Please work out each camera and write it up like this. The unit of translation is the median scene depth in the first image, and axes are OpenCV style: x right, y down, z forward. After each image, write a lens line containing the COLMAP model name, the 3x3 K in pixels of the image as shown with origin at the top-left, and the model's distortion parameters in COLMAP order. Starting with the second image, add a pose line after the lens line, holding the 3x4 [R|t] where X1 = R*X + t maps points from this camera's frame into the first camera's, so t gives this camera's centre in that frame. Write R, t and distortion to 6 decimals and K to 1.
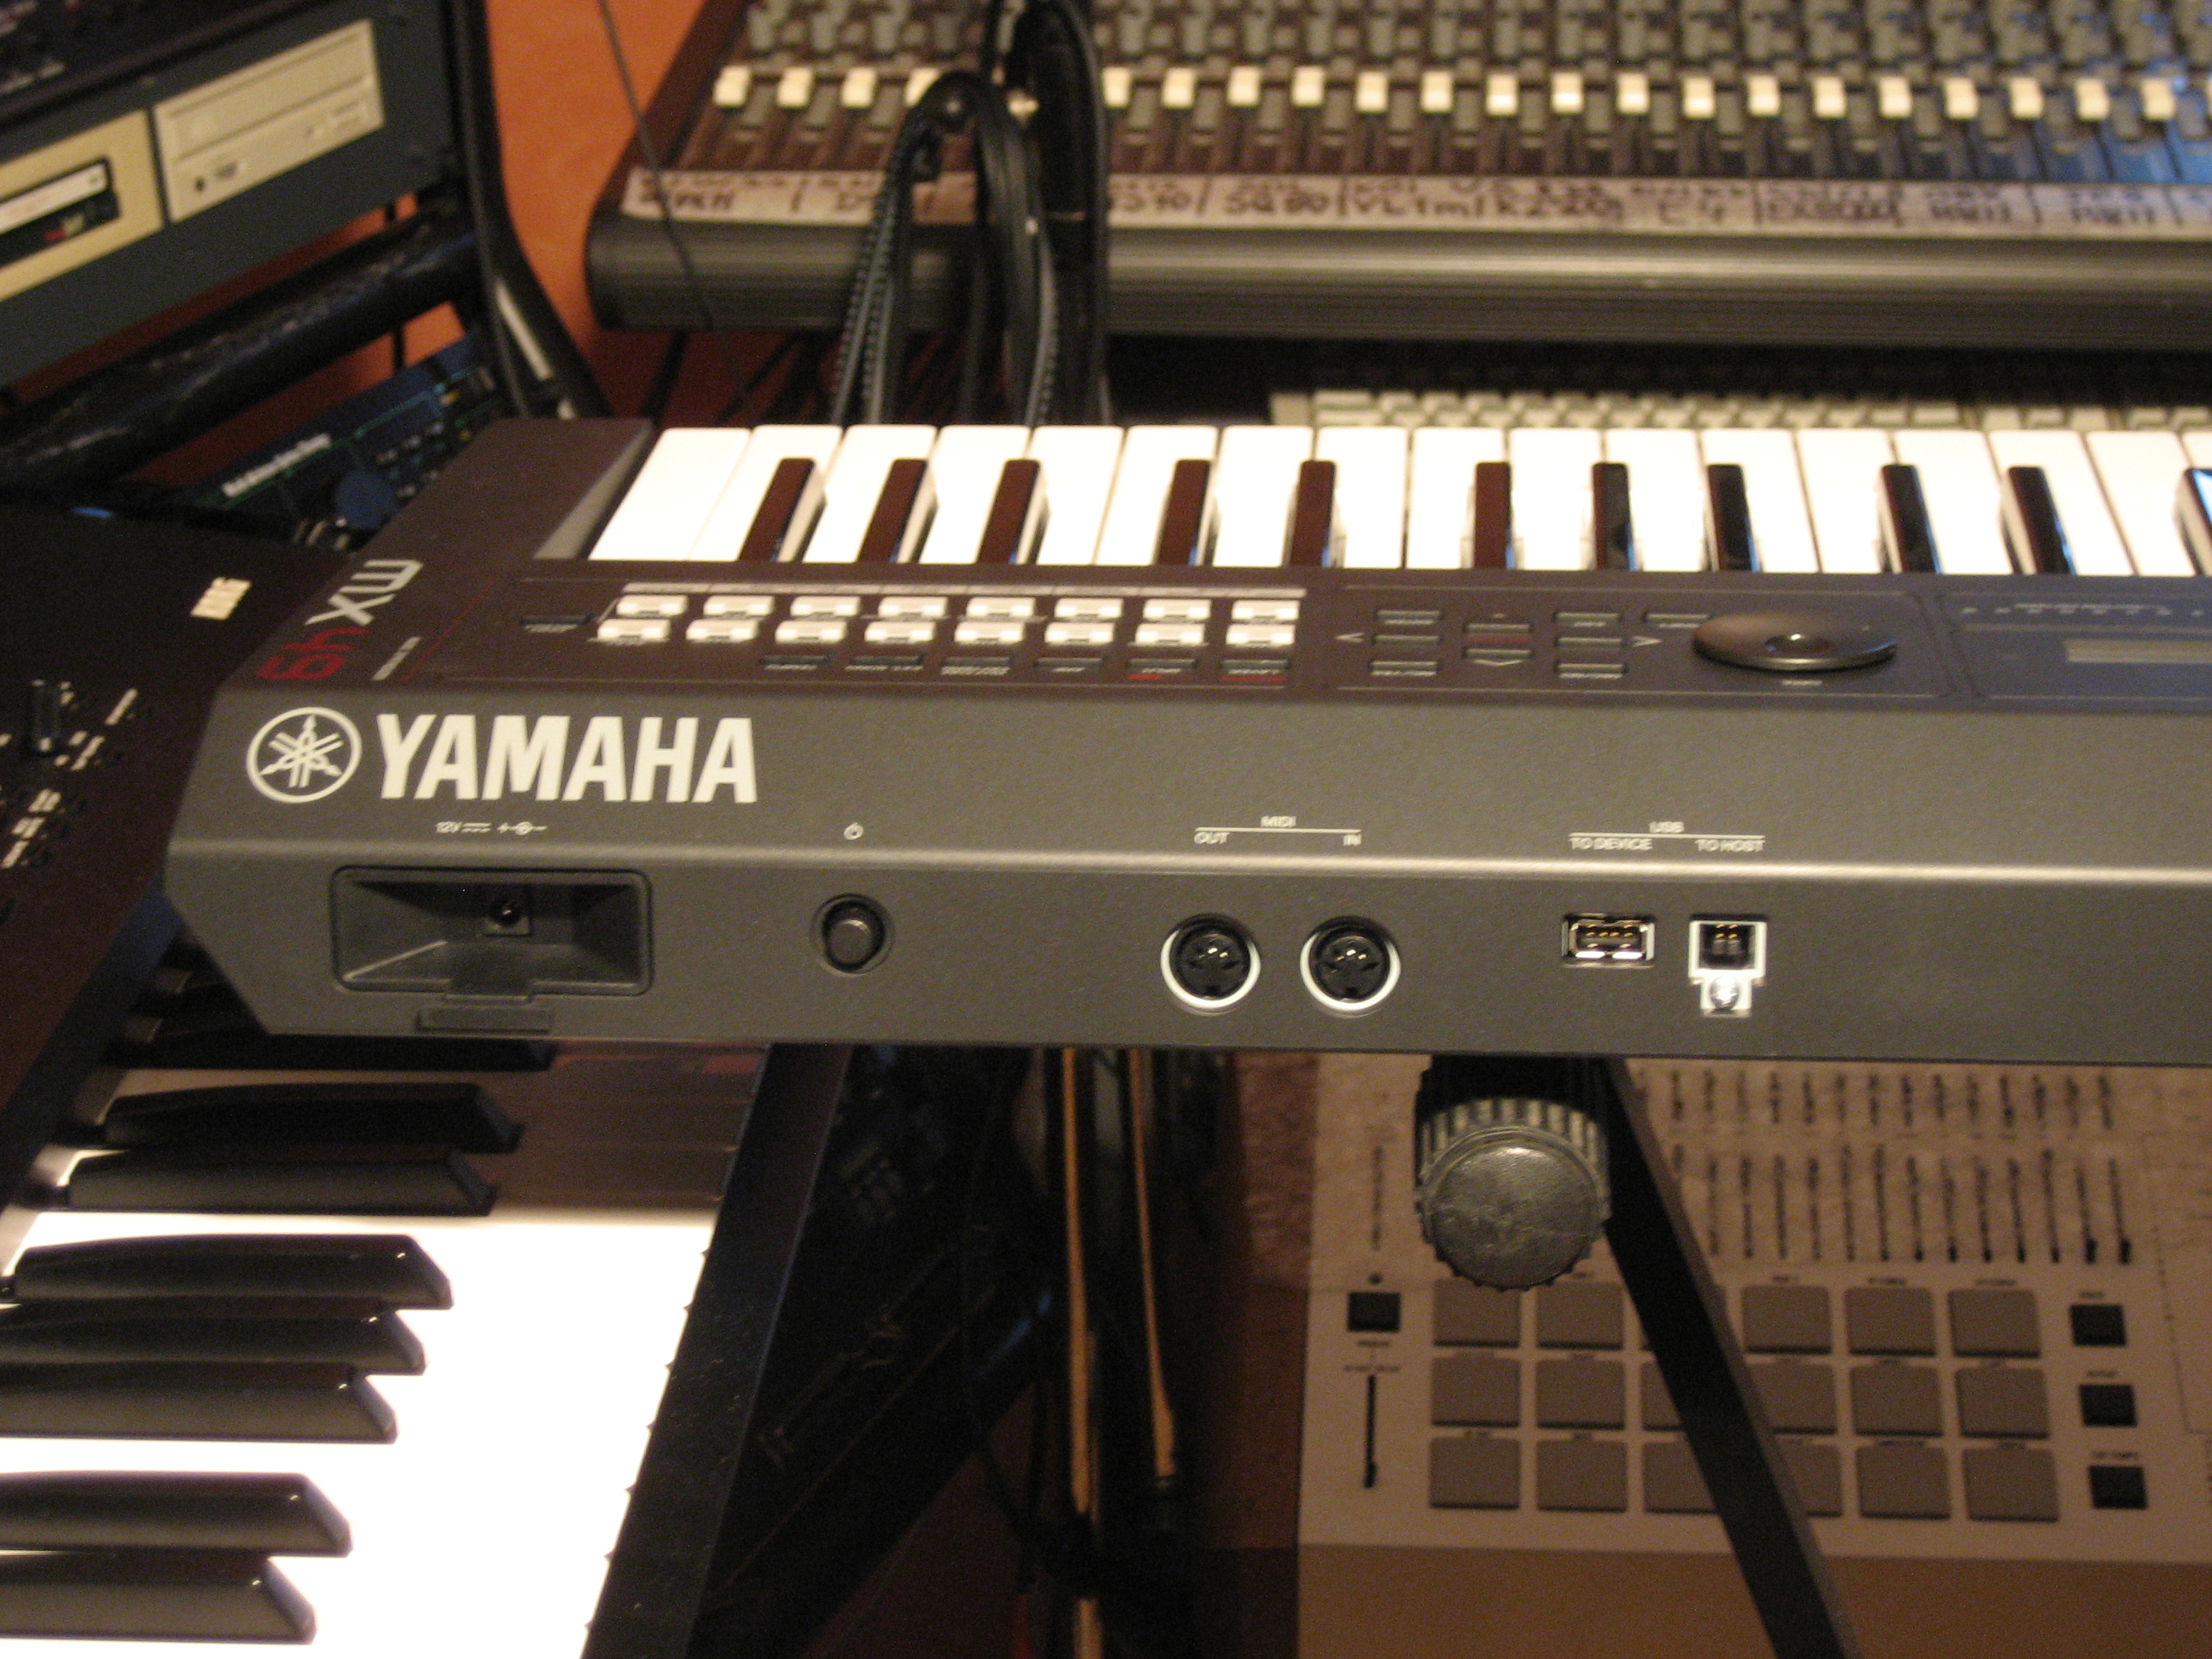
lens RADIAL K [[4470.5, 0, 1099.1], [0, 4470.5, 865.0], [0, 0, 1]] dist [-0.102613, 0.000499]
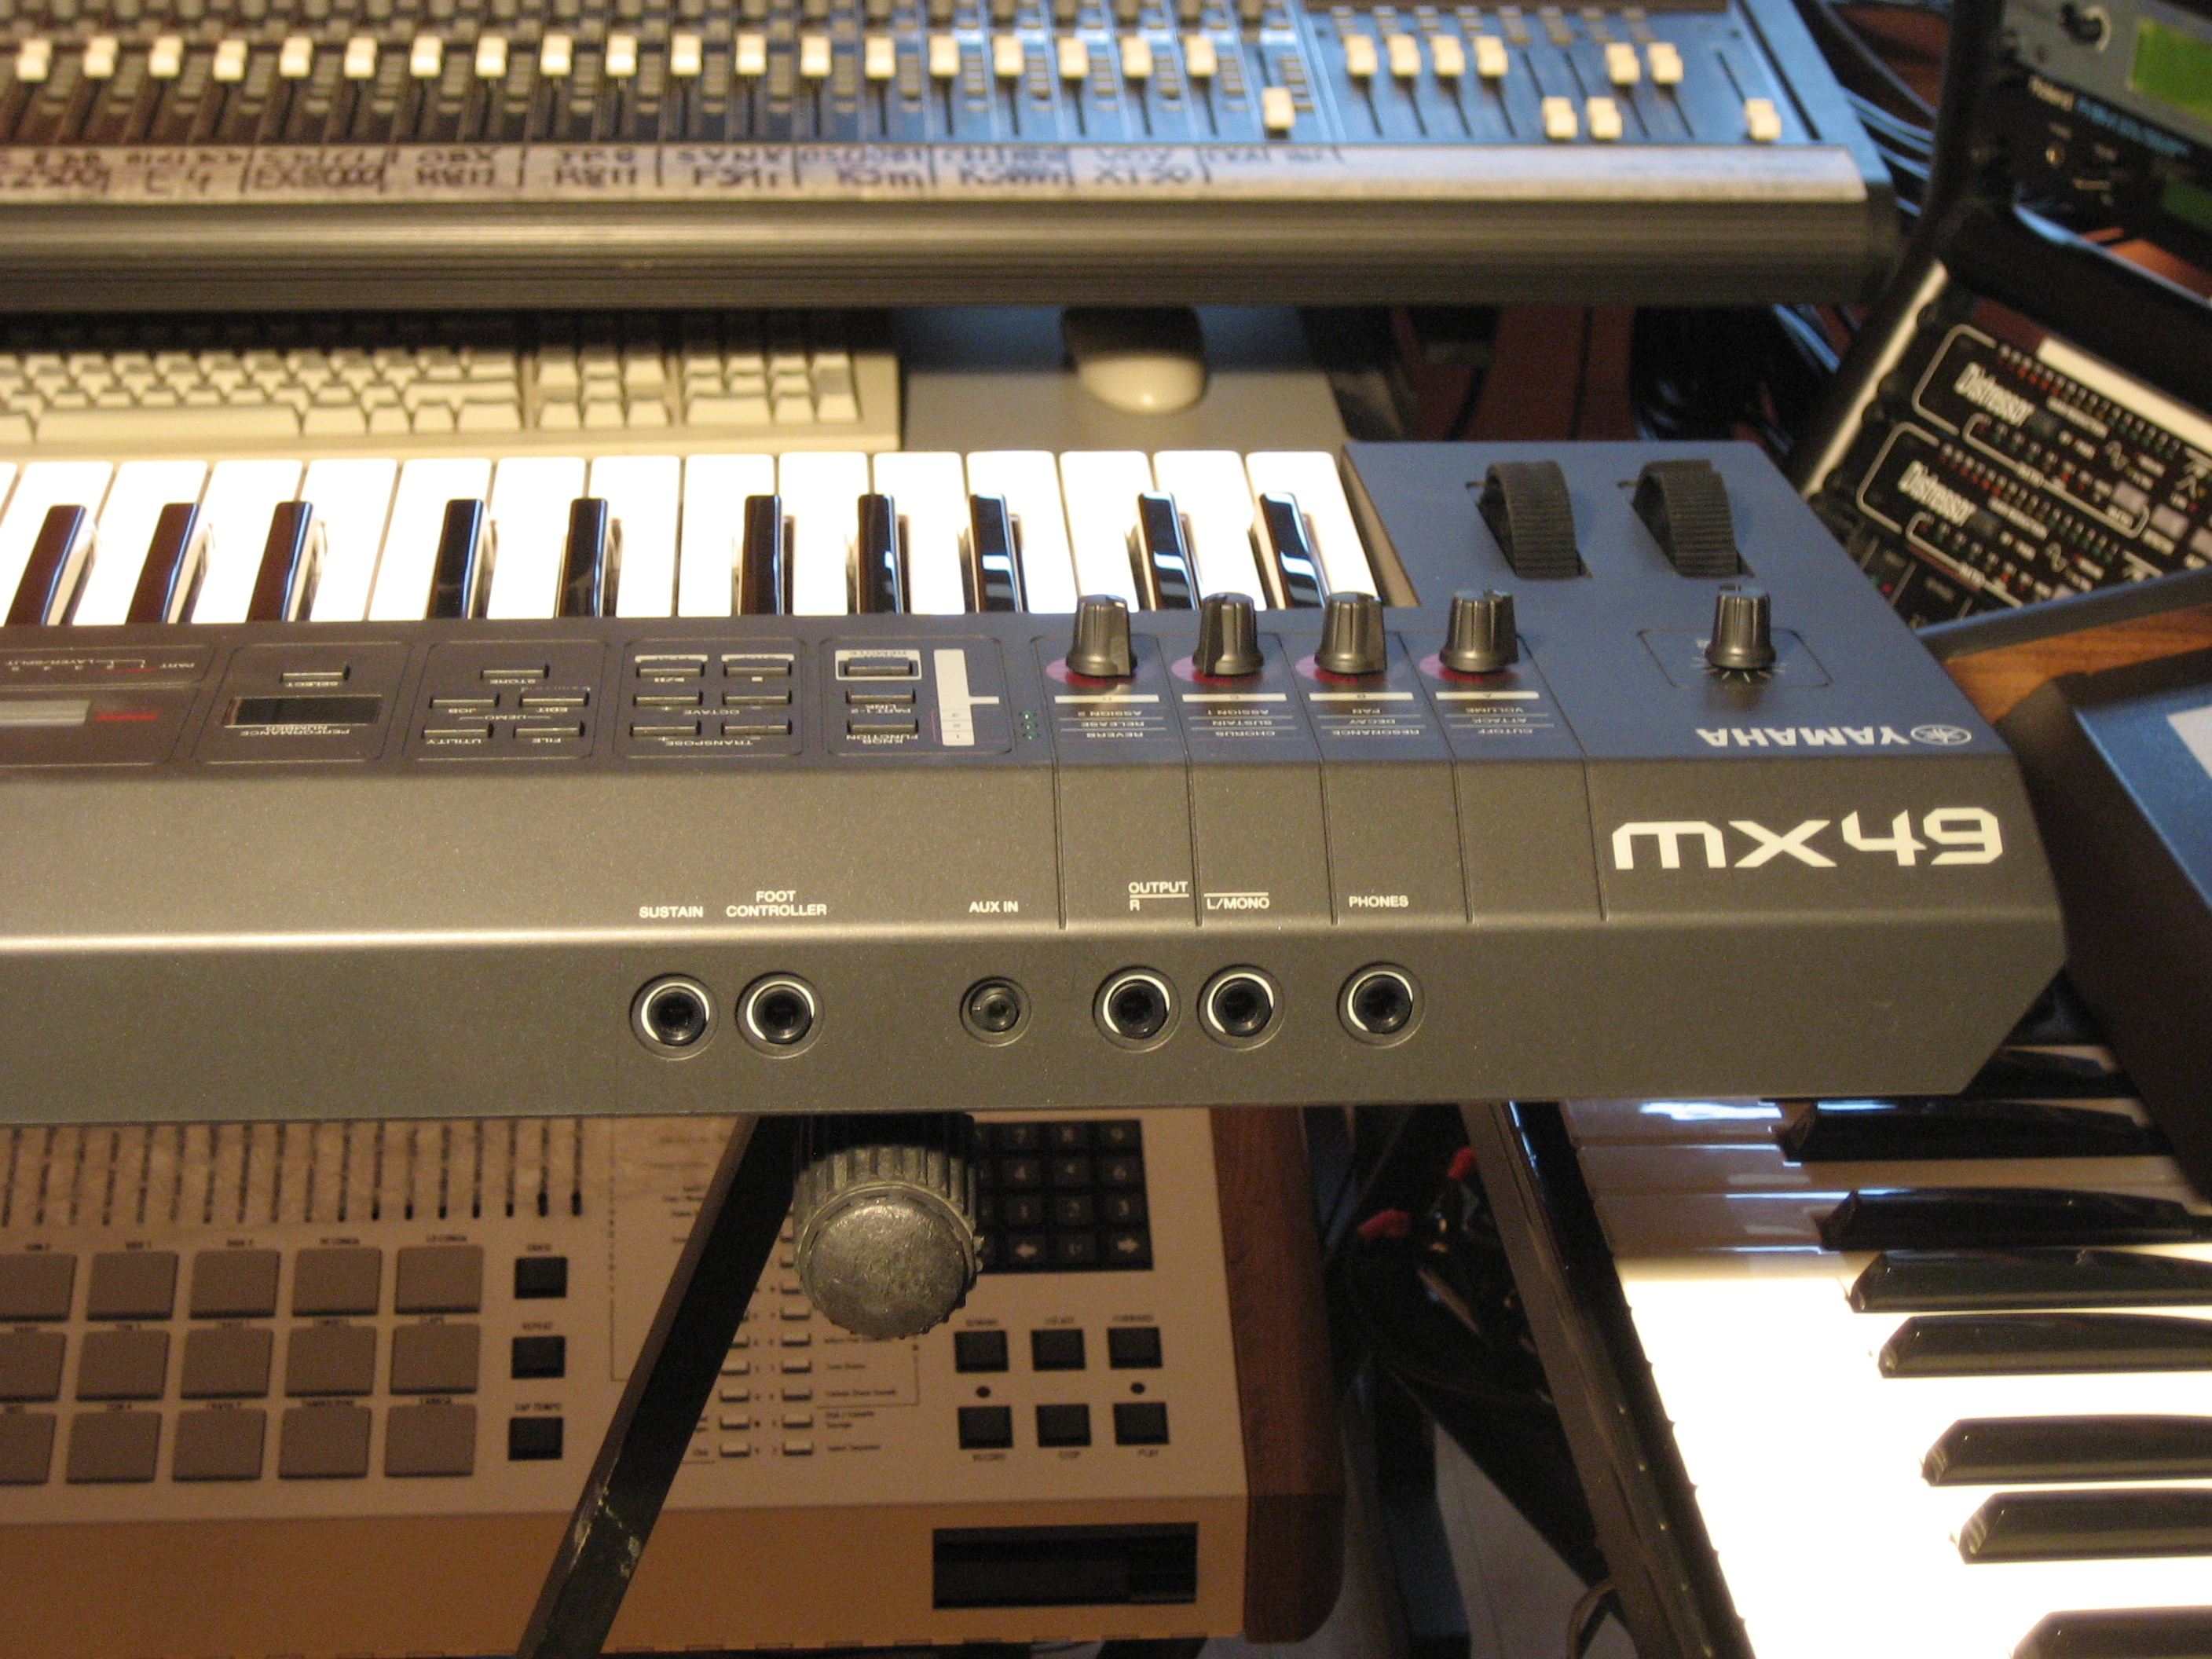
lens RADIAL K [[4435.7, 0, 1106.0], [0, 4435.7, 829.5], [0, 0, 1]] dist [0.024104, -0.306669]
pose [[0.991712, -0.030471, 0.124811, 0.224583], [0.030471, 0.999534, 0.001911, 0.003749], [-0.124811, 0.001908, 0.992179, -0.015942]]
